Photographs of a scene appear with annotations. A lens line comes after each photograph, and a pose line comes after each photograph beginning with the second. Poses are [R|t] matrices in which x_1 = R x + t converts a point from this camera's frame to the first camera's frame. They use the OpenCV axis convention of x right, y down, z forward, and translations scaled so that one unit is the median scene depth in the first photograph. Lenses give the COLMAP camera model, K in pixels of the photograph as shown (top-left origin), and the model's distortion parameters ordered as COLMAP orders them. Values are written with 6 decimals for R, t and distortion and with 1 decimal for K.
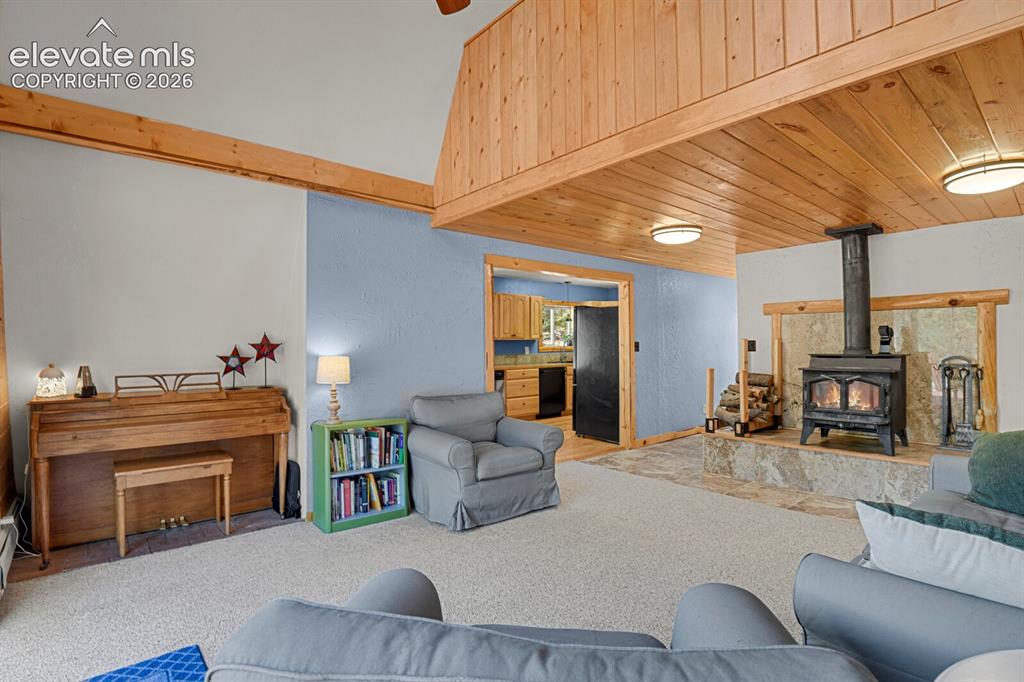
lens RADIAL K [[501.8, 0, 517.6], [0, 501.8, 343.8], [0, 0, 1]] dist [-0.030534, -0.000048]
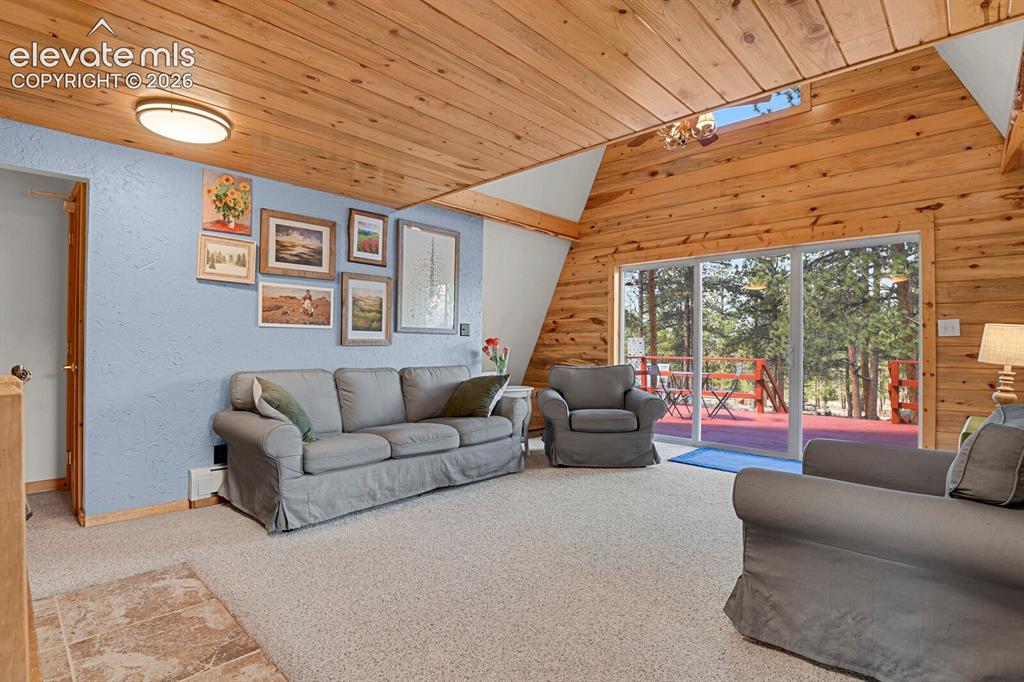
lens RADIAL K [[501.8, 0, 517.6], [0, 501.8, 343.8], [0, 0, 1]] dist [-0.030534, -0.000048]
pose [[-0.994590, -0.003238, -0.103829, 0.308277], [-0.002253, 0.999951, -0.009606, 0.045089], [0.103855, -0.009320, -0.994549, 1.311915]]
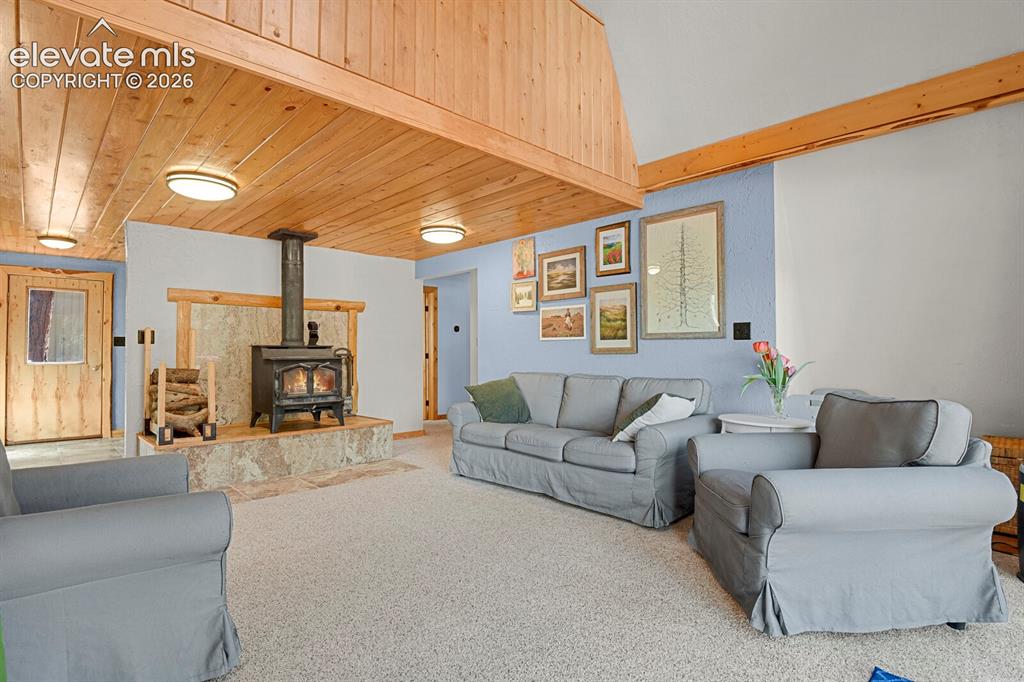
lens RADIAL K [[501.8, 0, 517.6], [0, 501.8, 343.8], [0, 0, 1]] dist [-0.030534, -0.000048]
pose [[-0.061689, 0.019840, 0.997898, -0.488543], [-0.000678, 0.999801, -0.019920, 0.040029], [-0.998095, -0.001905, -0.061663, 0.571829]]
